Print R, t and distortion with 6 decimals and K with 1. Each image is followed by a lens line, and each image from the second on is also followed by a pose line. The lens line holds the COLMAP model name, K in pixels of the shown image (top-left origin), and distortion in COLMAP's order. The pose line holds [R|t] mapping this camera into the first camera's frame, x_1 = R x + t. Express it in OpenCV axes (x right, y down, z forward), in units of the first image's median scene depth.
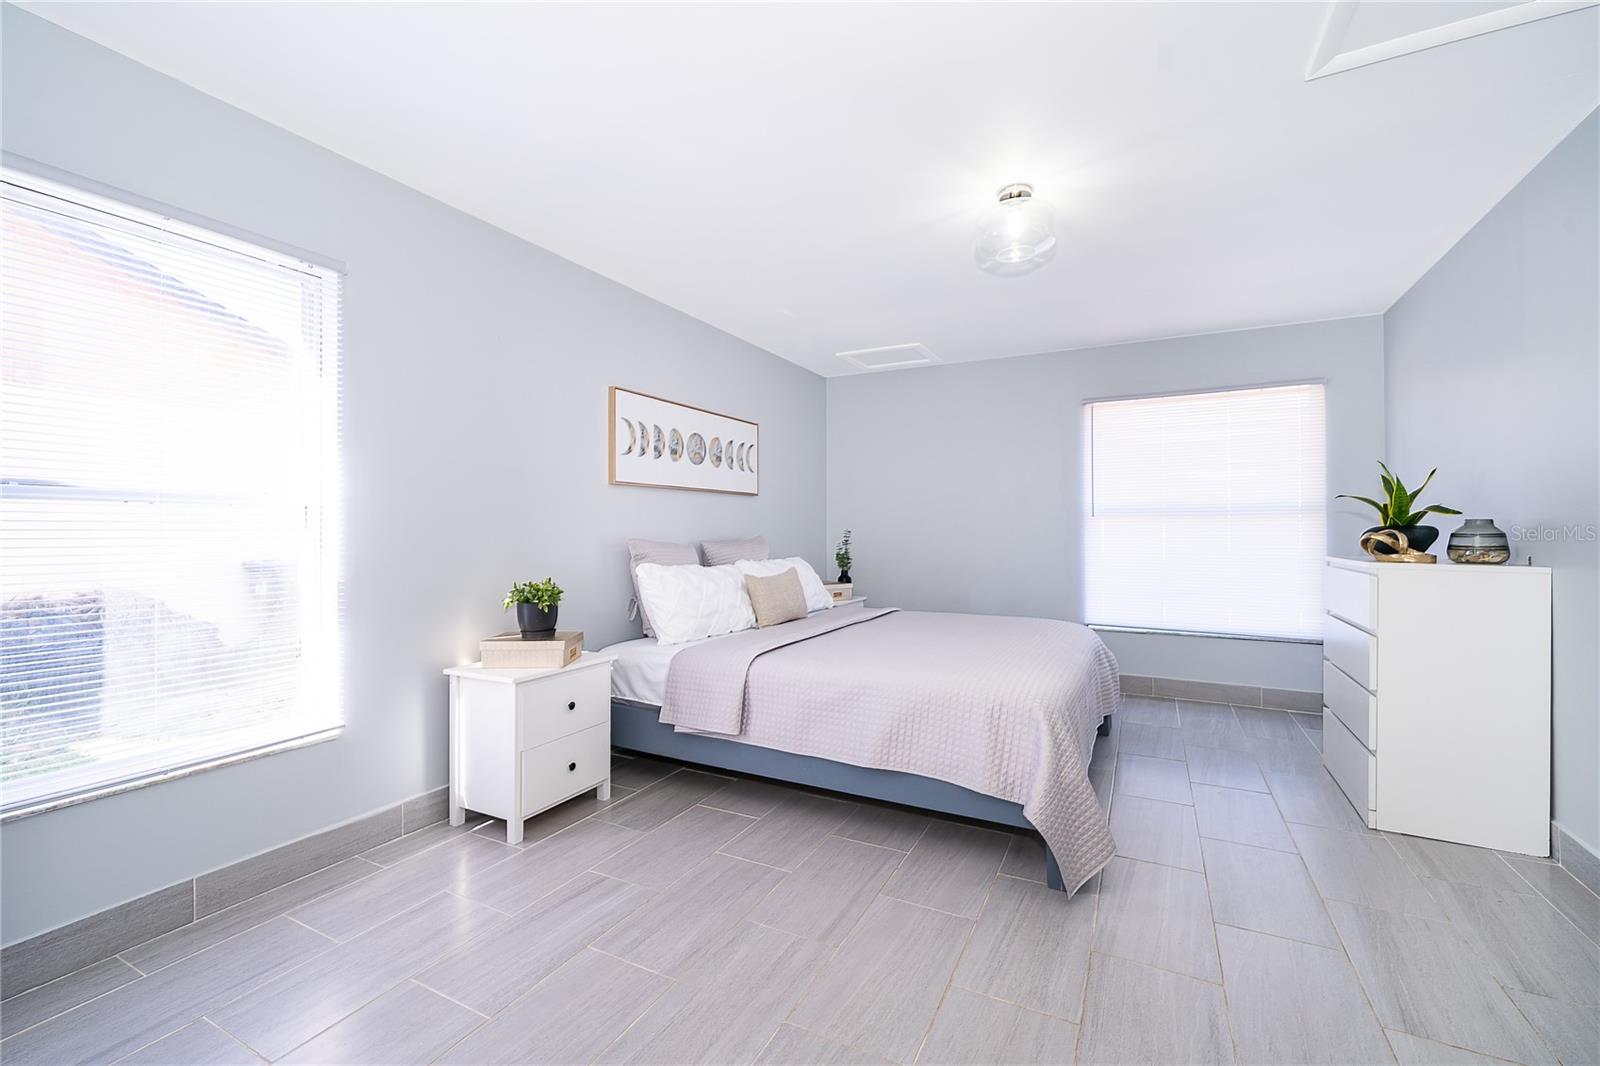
lens RADIAL K [[654.7, 0, 800.0], [0, 654.7, 533.0], [0, 0, 1]] dist [-0.000665, -0.000072]
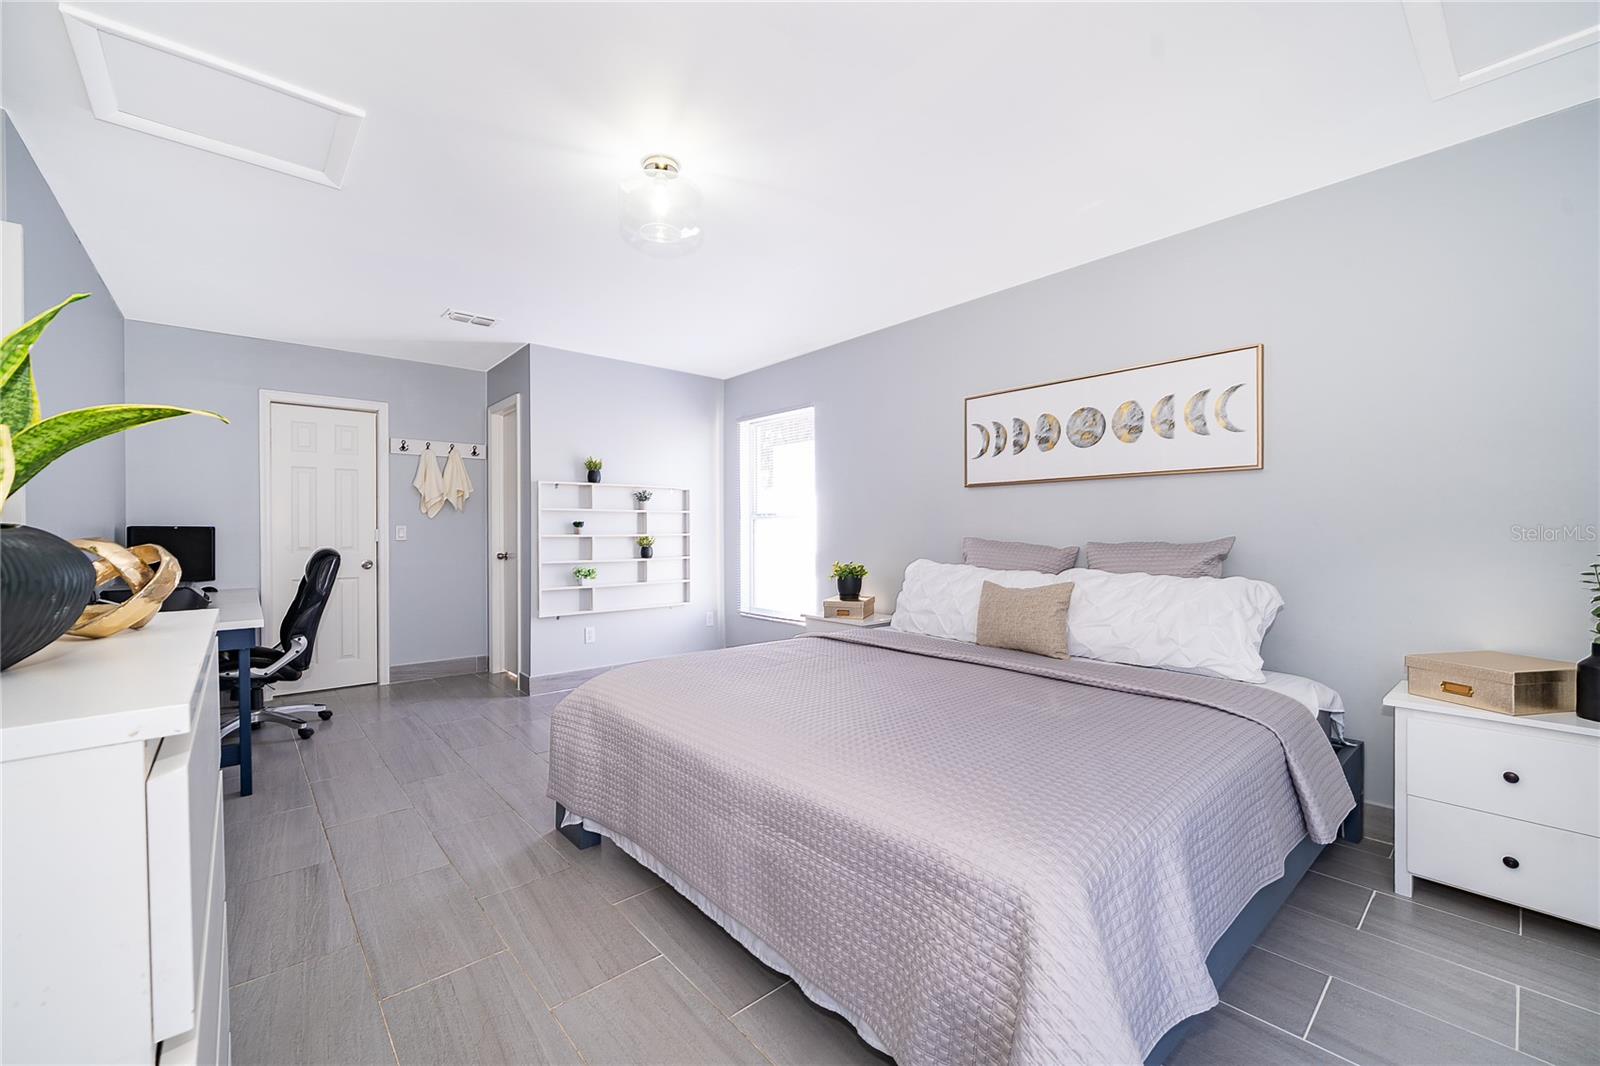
lens RADIAL K [[636.1, 0, 800.0], [0, 636.1, 533.0], [0, 0, 1]] dist [0.000965, 0.000042]
pose [[-0.358775, 0.011794, -0.933350, 0.754731], [-0.000015, 0.999920, 0.012641, -0.009898], [0.933424, 0.004549, -0.358746, 1.033579]]
